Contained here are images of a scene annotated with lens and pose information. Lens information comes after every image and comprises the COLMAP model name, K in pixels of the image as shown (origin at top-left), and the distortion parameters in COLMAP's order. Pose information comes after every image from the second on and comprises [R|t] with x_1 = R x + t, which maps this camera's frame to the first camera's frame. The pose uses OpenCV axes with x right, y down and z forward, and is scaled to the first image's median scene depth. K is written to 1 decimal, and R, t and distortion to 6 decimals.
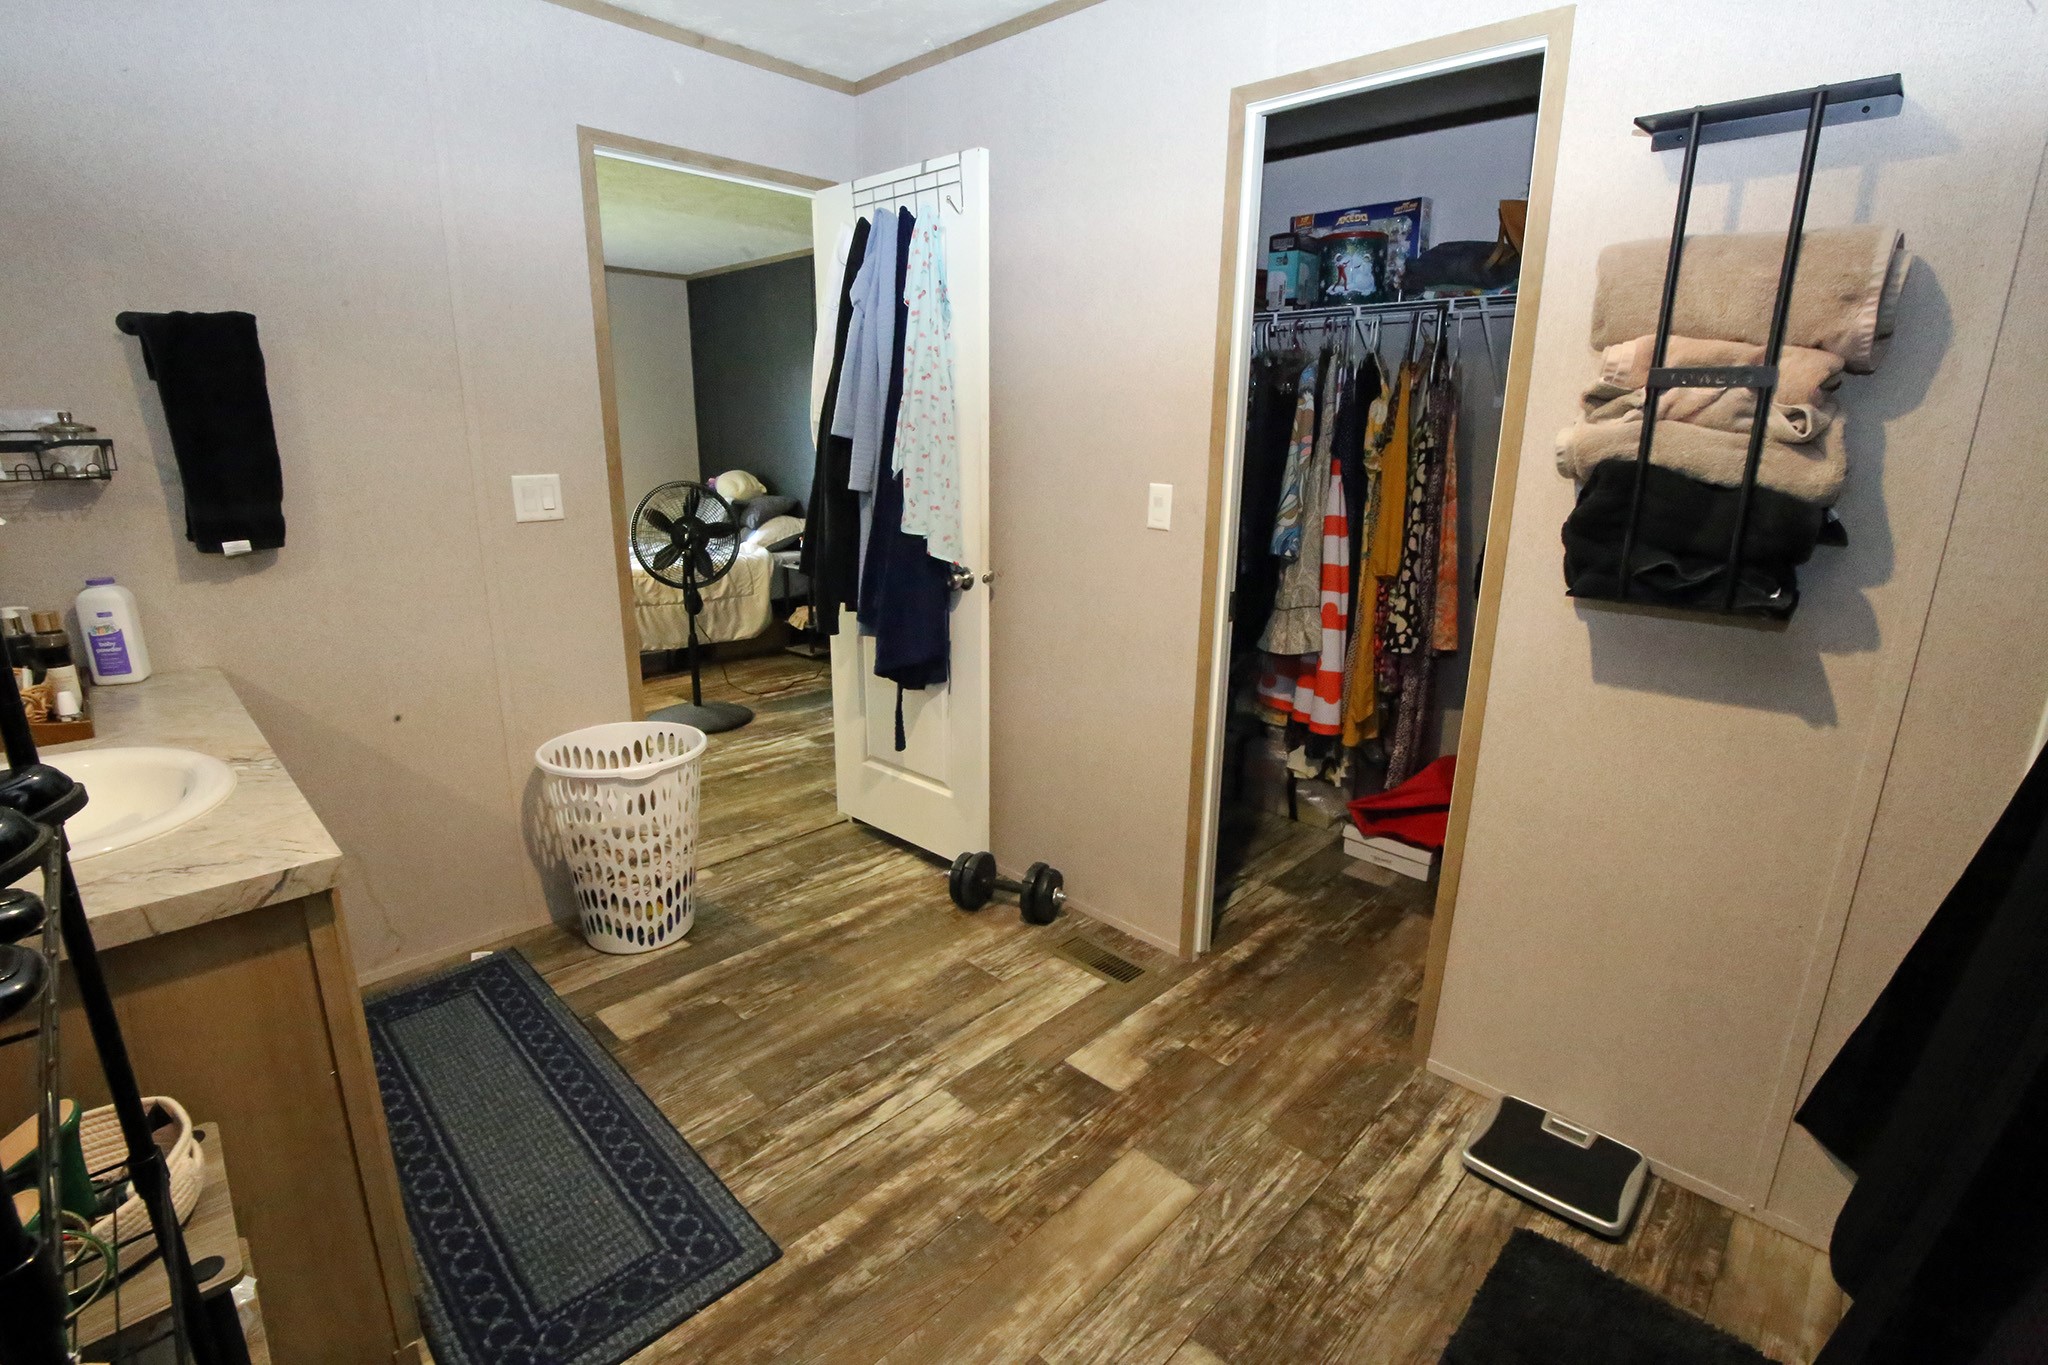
lens RADIAL K [[949.5, 0, 1025.2], [0, 949.5, 668.5], [0, 0, 1]] dist [-0.033126, 0.005491]
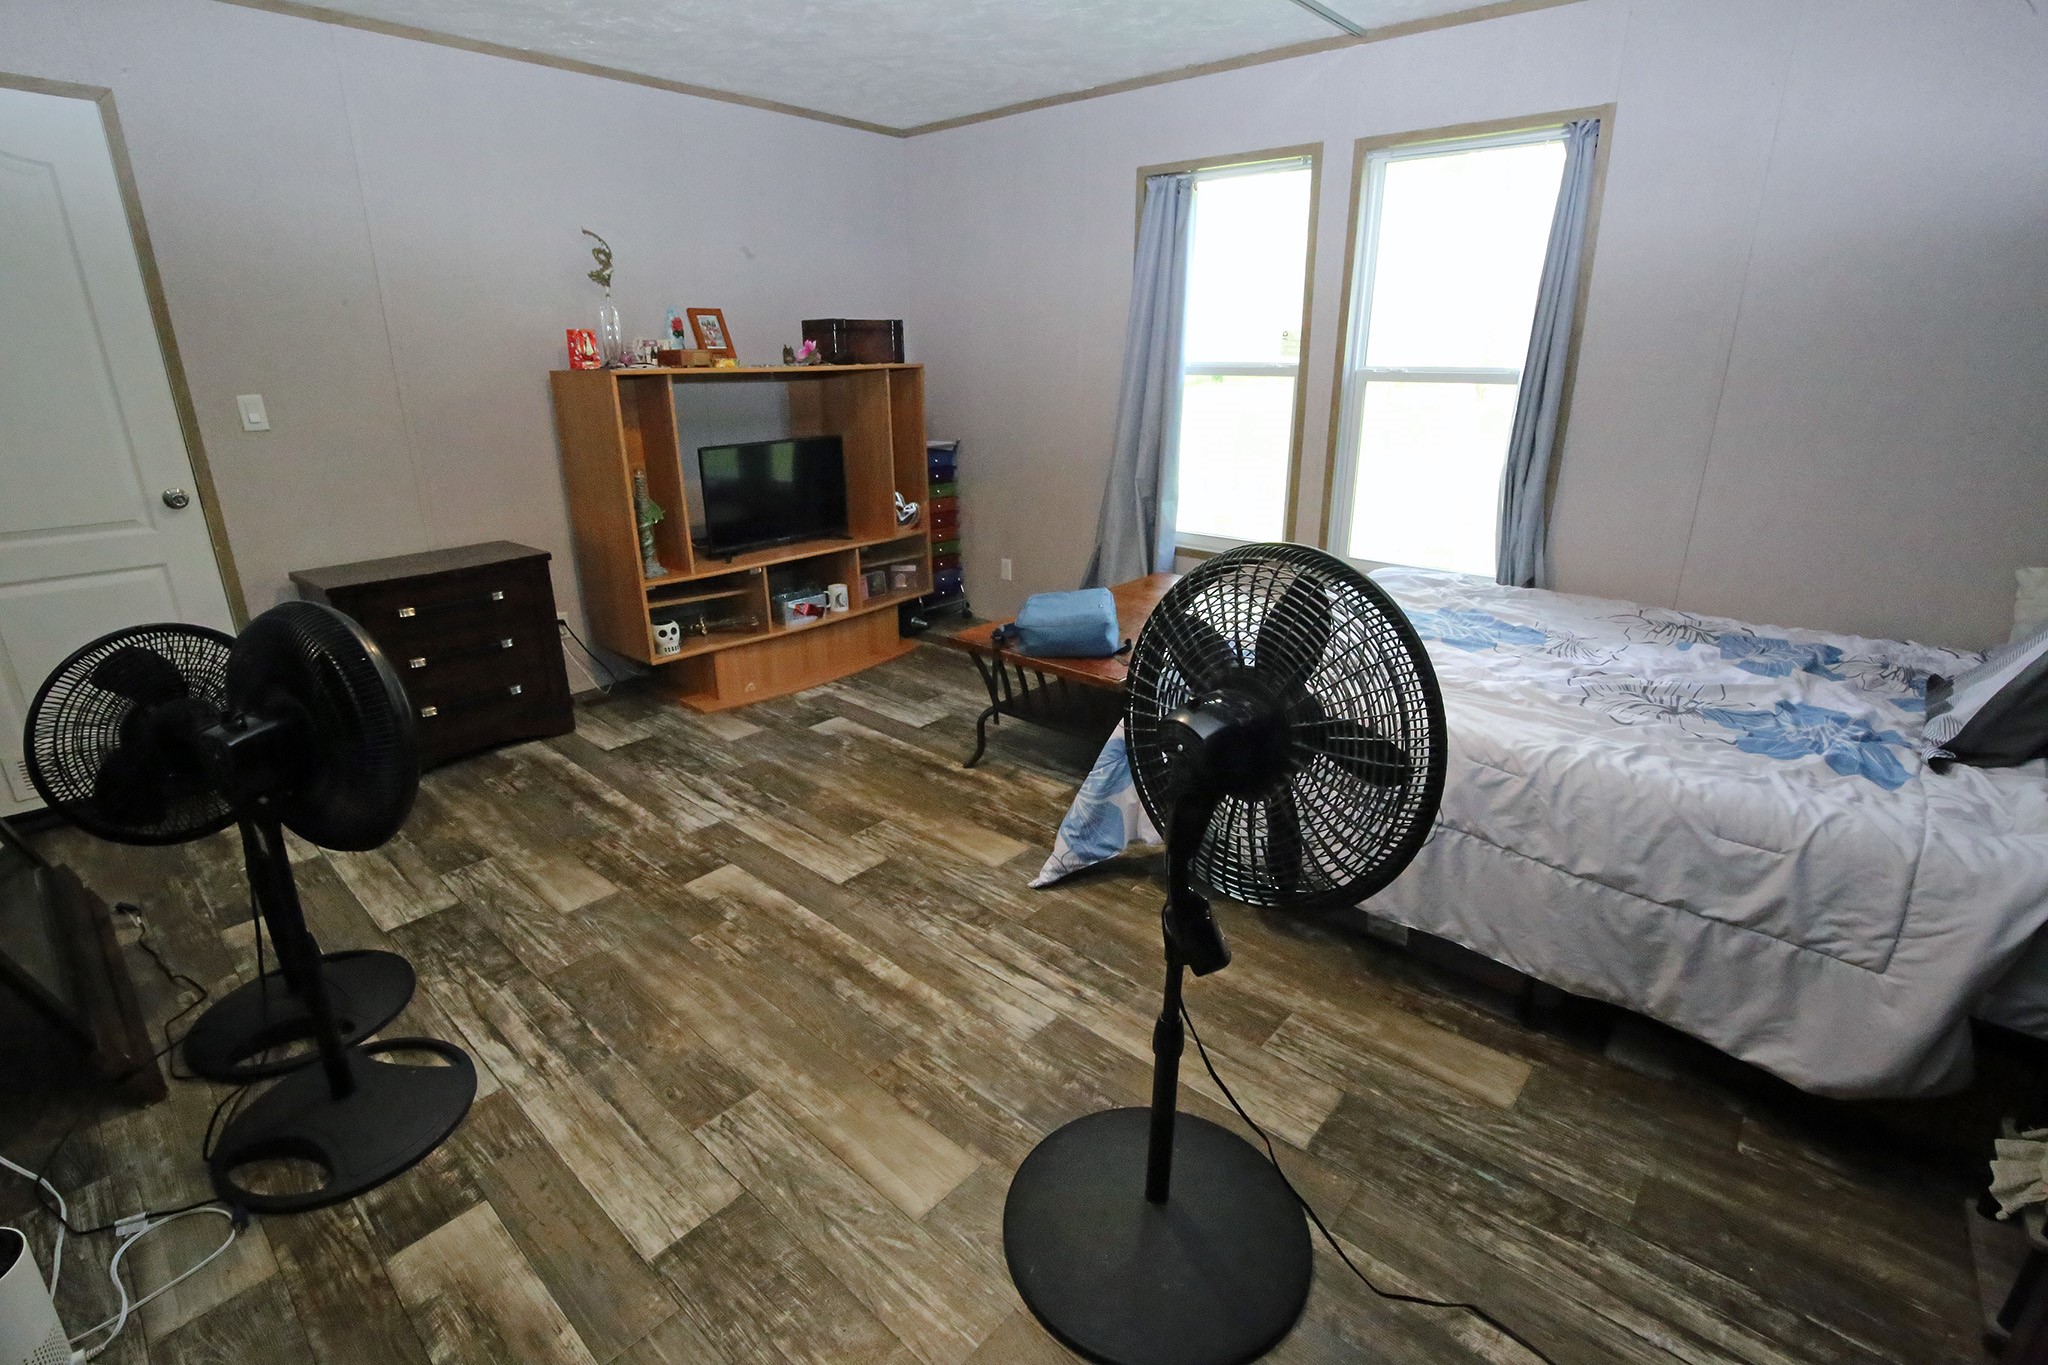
lens RADIAL K [[949.5, 0, 1042.1], [0, 949.5, 673.6], [0, 0, 1]] dist [-0.033126, 0.005491]
pose [[0.040050, 0.297258, -0.953957, 1.368124], [-0.236776, 0.930354, 0.279963, -0.315346], [0.970739, 0.214661, 0.107644, 1.399021]]
